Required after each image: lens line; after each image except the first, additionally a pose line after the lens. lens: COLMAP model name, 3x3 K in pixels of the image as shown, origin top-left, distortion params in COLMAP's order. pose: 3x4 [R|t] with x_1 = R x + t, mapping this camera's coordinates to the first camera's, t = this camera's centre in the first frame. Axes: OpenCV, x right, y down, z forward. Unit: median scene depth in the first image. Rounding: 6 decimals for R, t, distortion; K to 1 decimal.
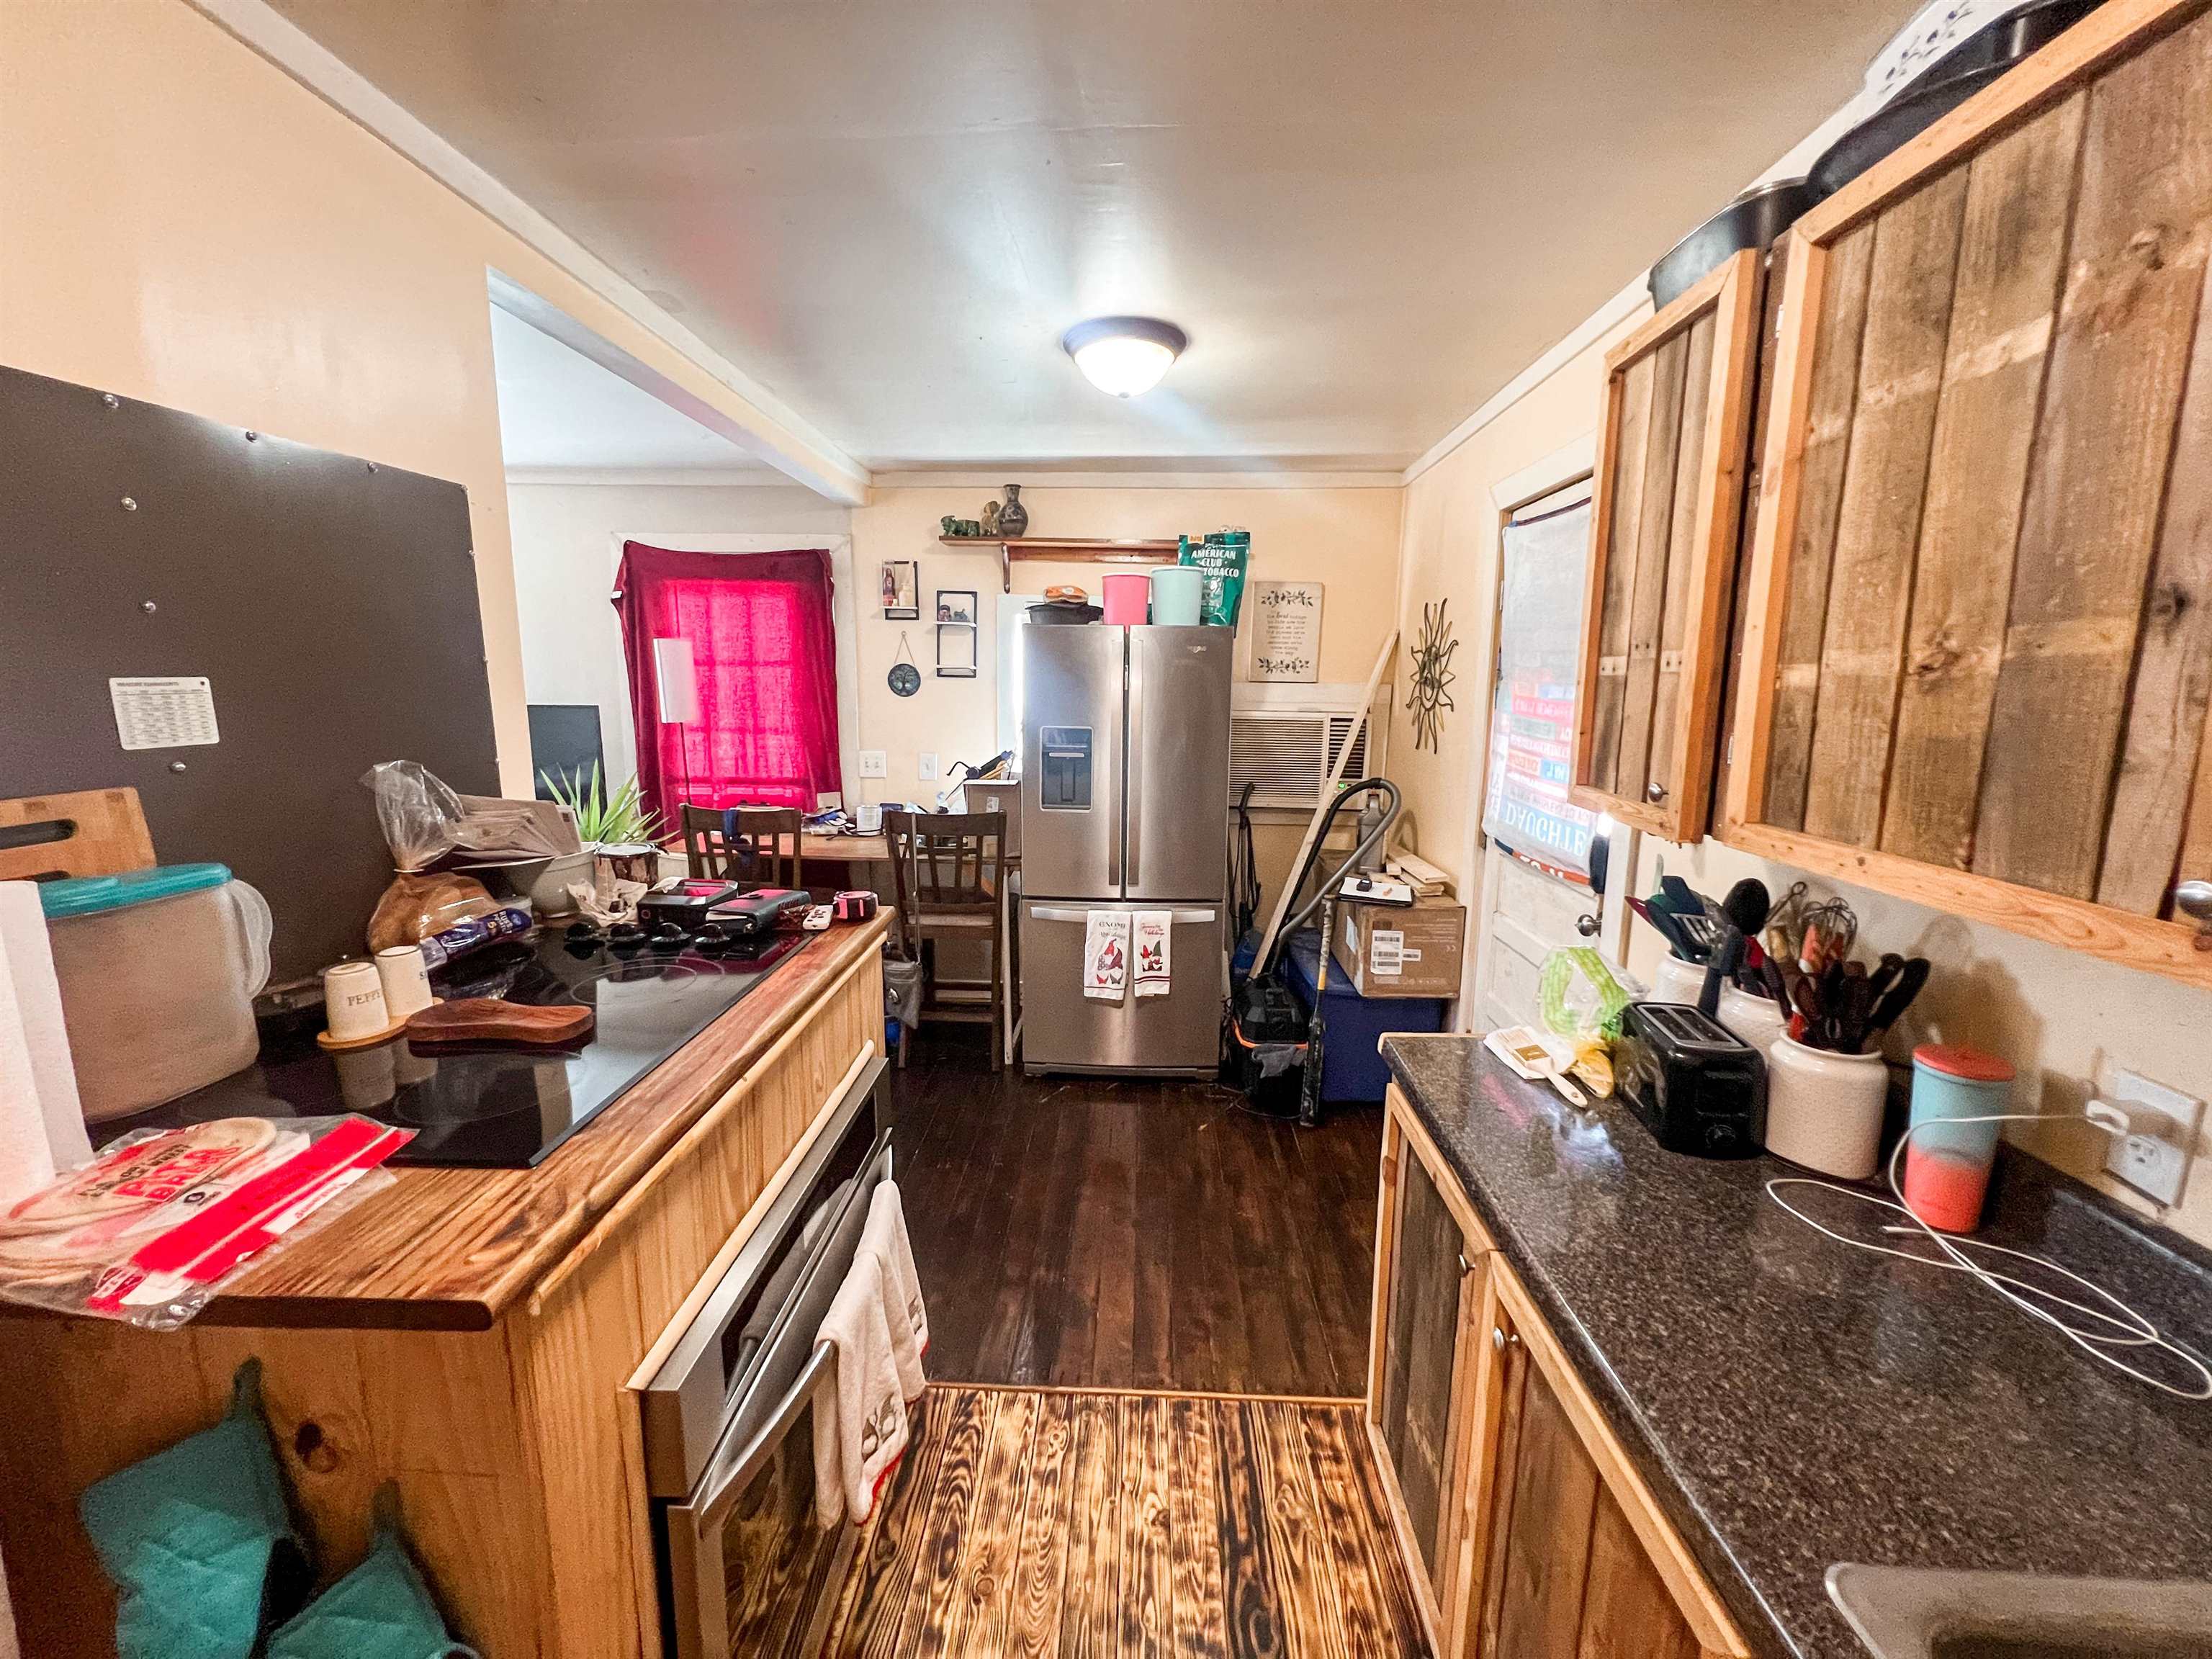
lens RADIAL K [[880.7, 0, 1102.8], [0, 880.7, 829.2], [0, 0, 1]] dist [-0.000065, -0.000173]
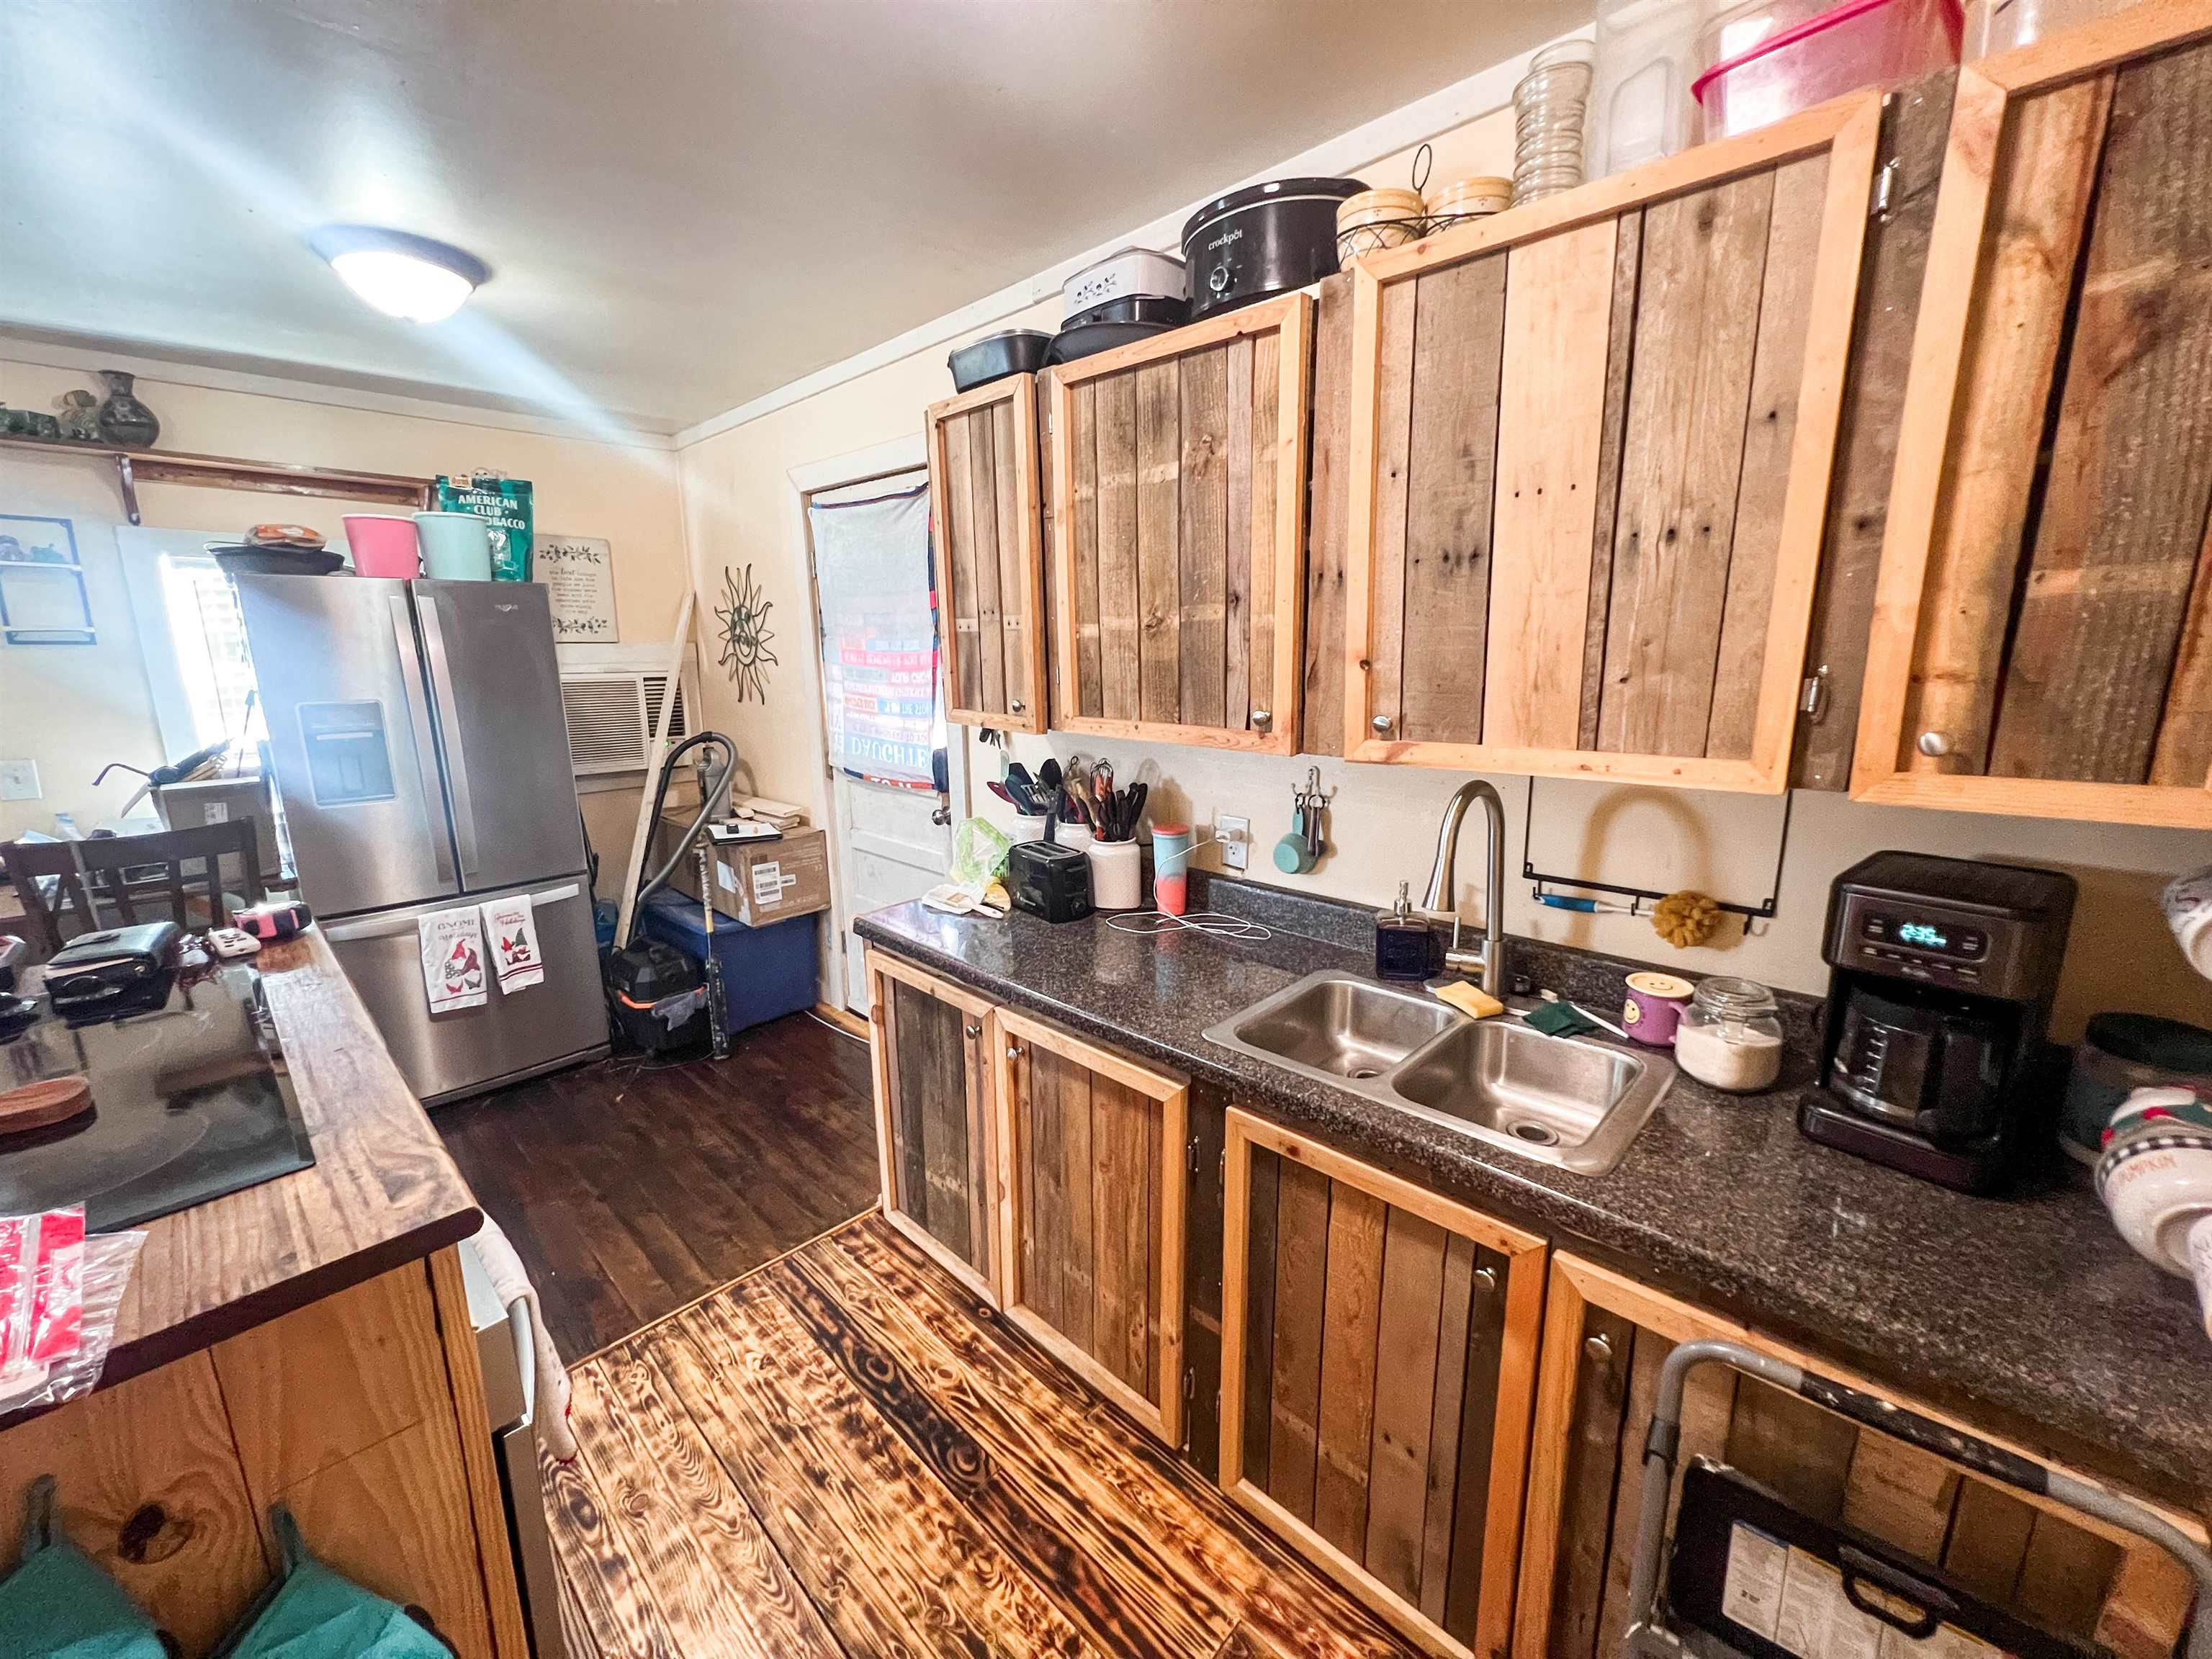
lens RADIAL K [[880.7, 0, 1102.8], [0, 880.7, 829.2], [0, 0, 1]] dist [-0.000065, -0.000173]
pose [[0.664652, -0.172977, 0.726854, -0.354674], [0.139647, 0.984448, 0.106583, 0.022944], [-0.733987, 0.030663, 0.678471, -0.140655]]
